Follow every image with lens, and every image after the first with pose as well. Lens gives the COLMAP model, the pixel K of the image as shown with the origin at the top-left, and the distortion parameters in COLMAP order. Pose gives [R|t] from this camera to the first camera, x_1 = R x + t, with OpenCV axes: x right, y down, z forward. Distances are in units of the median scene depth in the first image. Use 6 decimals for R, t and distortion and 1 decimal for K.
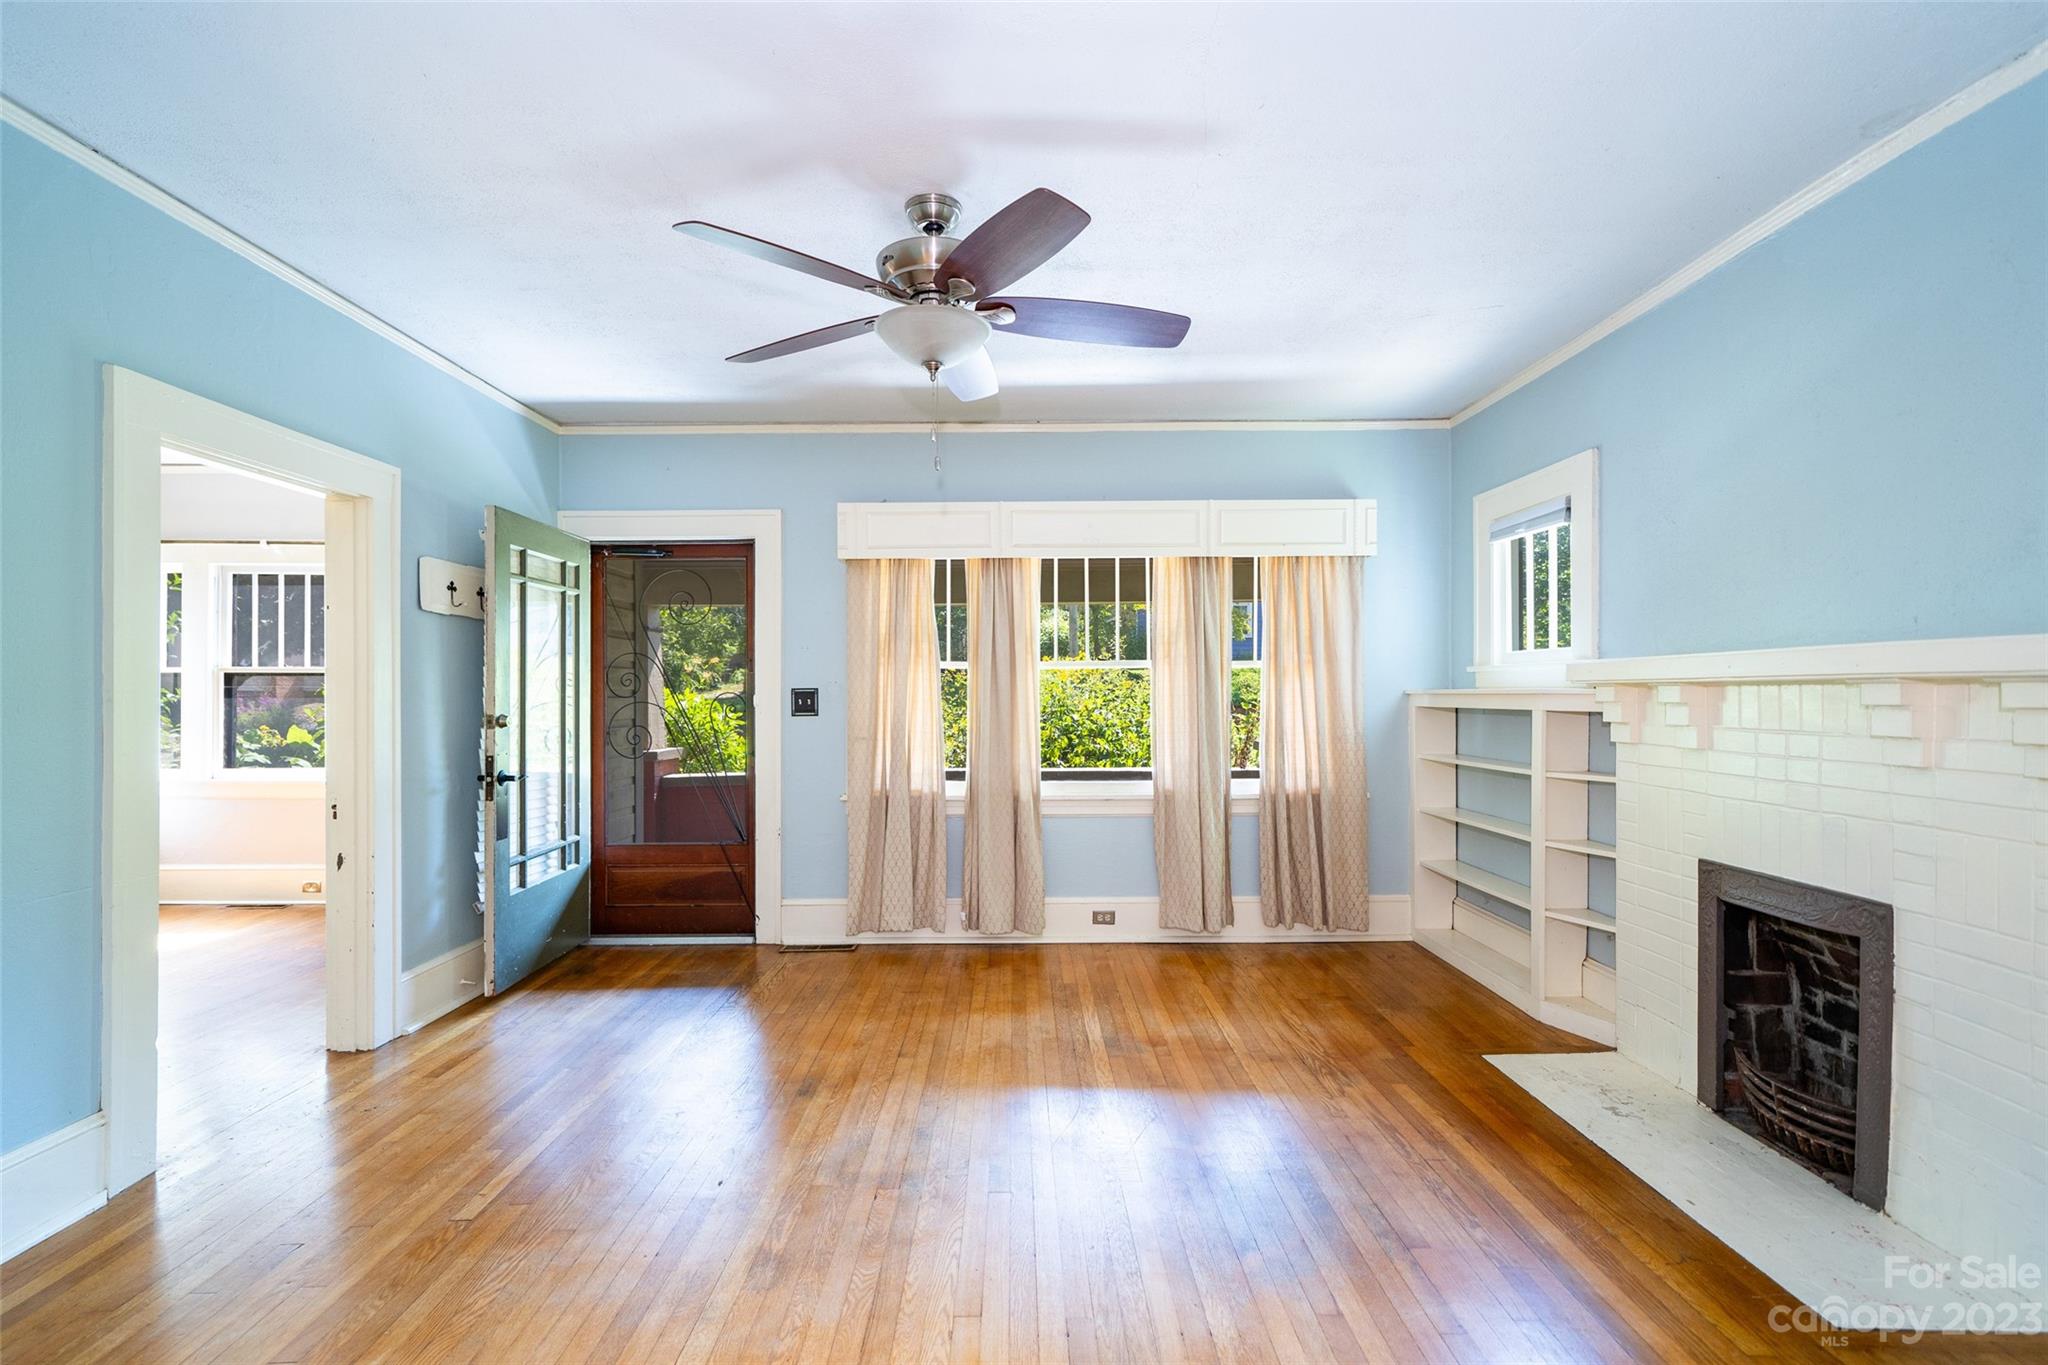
lens RADIAL K [[896.5, 0, 991.9], [0, 896.5, 701.4], [0, 0, 1]] dist [0.016981, 0.000500]
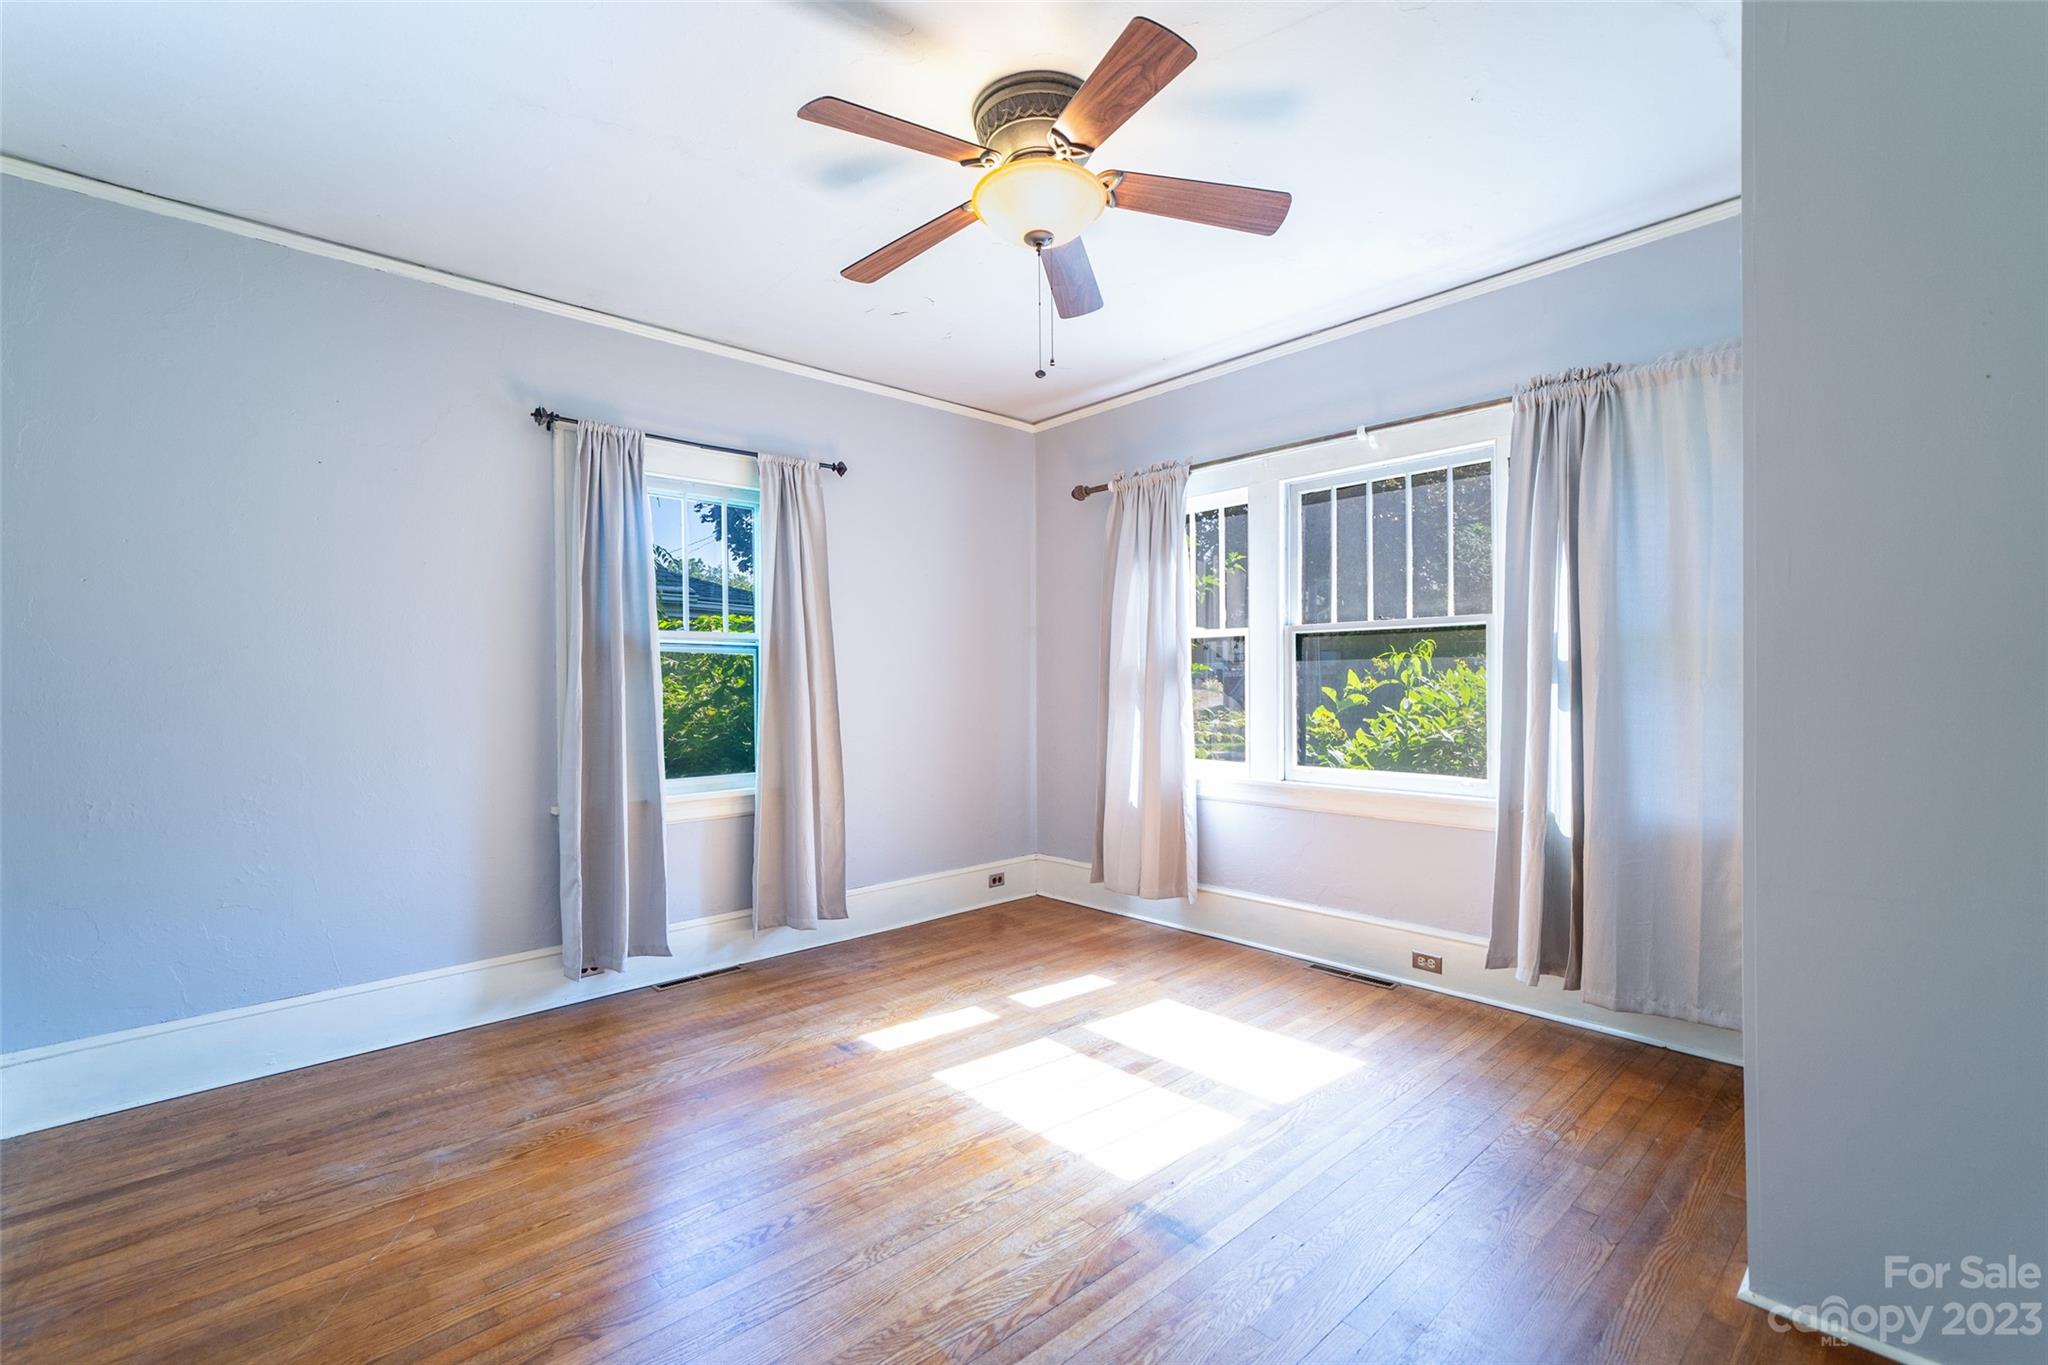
lens RADIAL K [[896.5, 0, 1013.3], [0, 896.5, 686.2], [0, 0, 1]] dist [0.016981, 0.000500]
pose [[0.689359, -0.004402, -0.724407, -0.486845], [0.009247, 0.999954, 0.002724, 0.006277], [0.724361, -0.008576, 0.689367, 0.351719]]
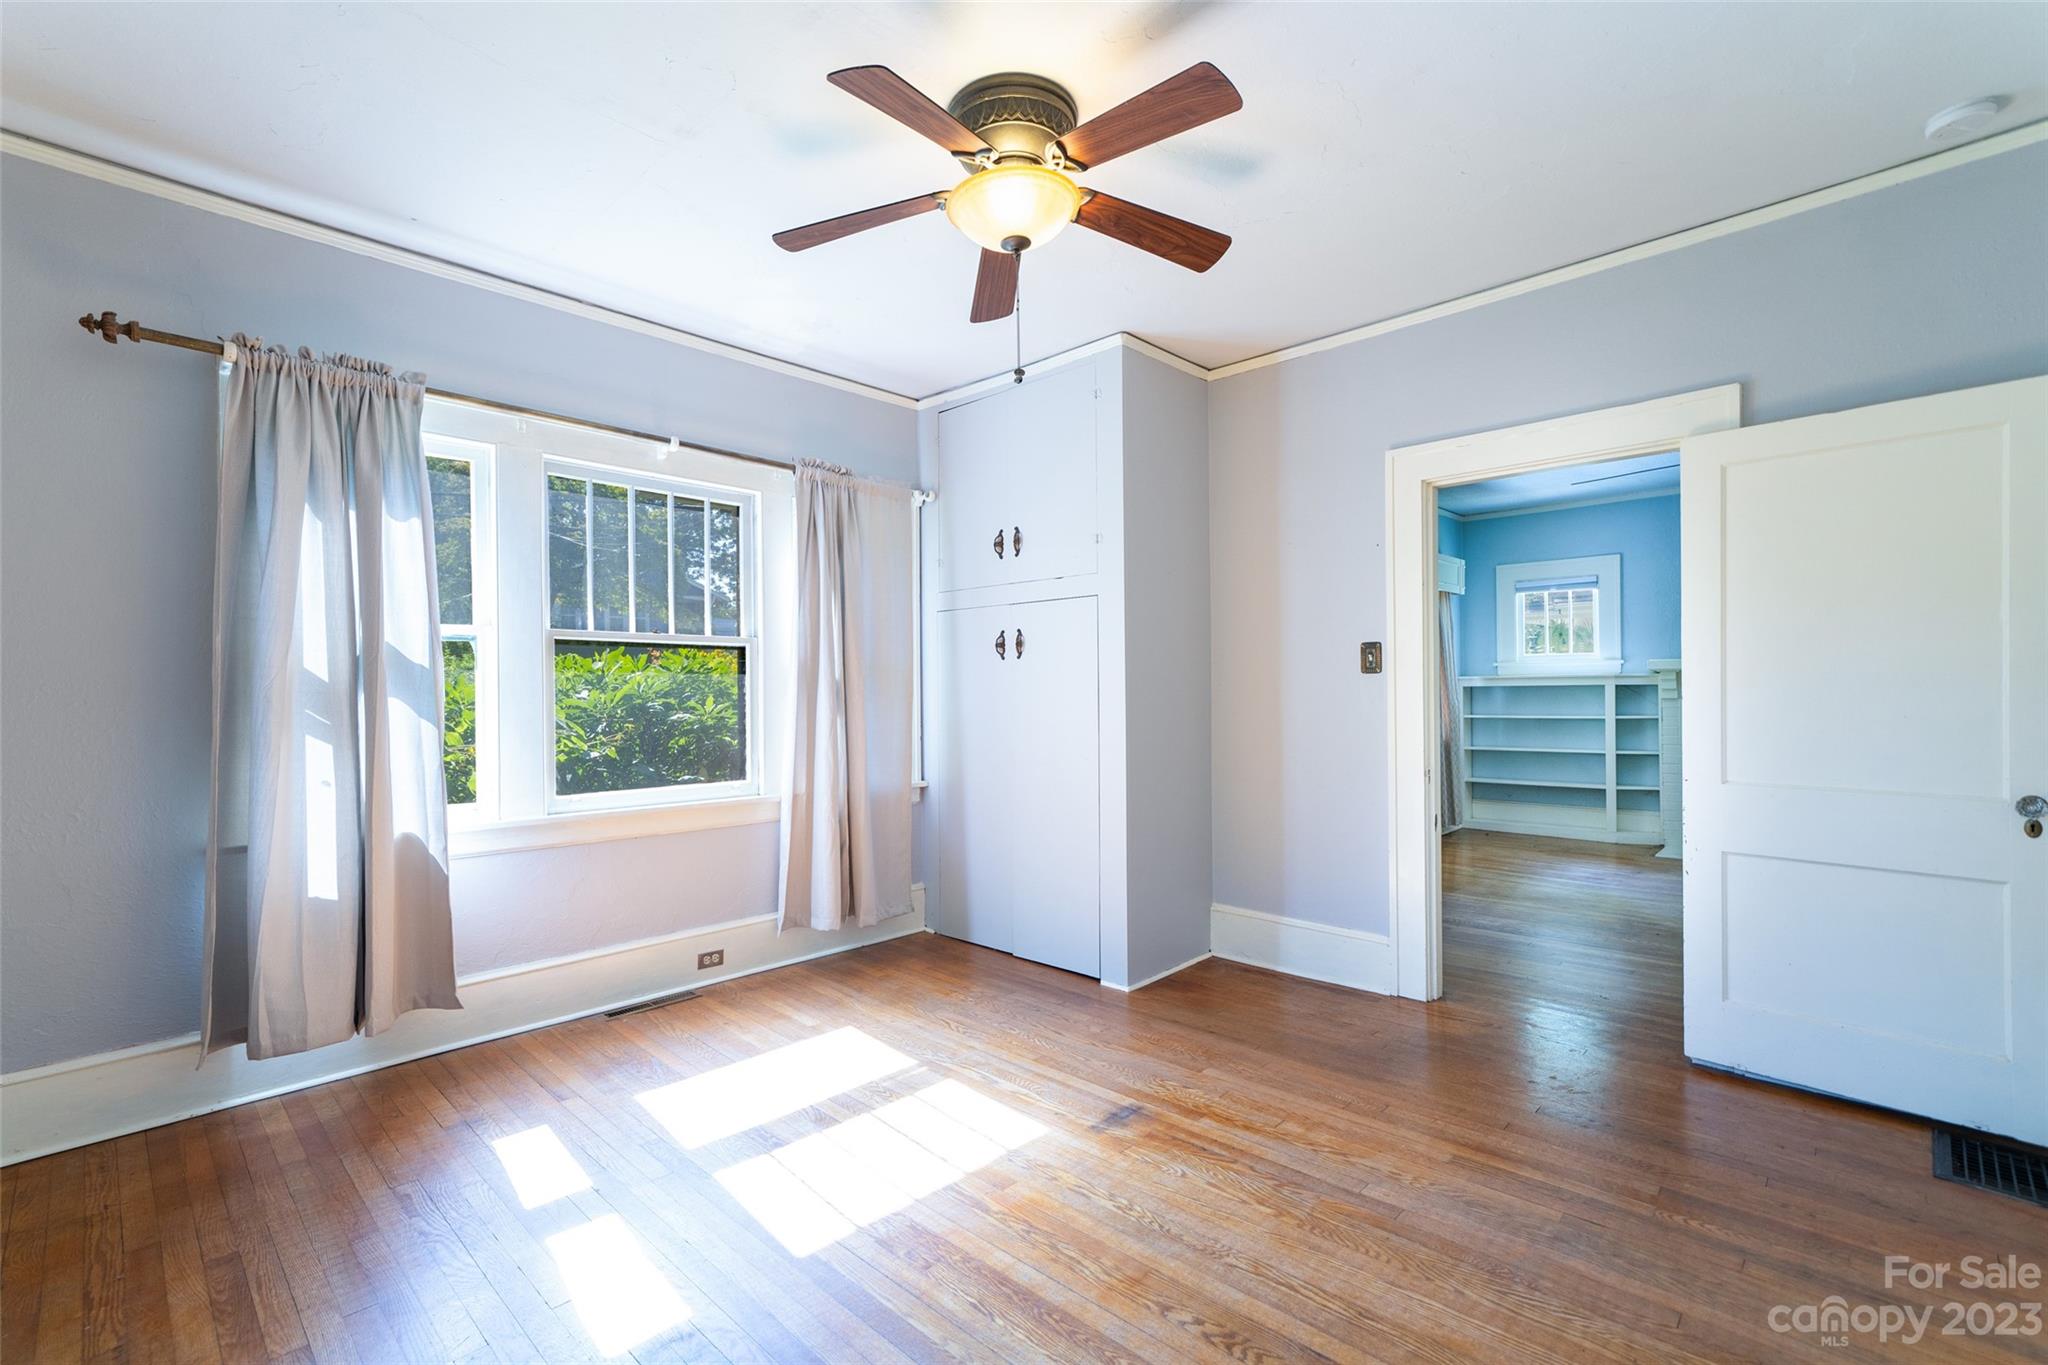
lens RADIAL K [[896.5, 0, 1018.3], [0, 896.5, 684.3], [0, 0, 1]] dist [0.016981, 0.000500]
pose [[0.690325, -0.000377, 0.723499, -1.061315], [0.011774, 0.999873, -0.010713, 0.009177], [-0.723404, 0.015914, 0.690242, 0.362645]]
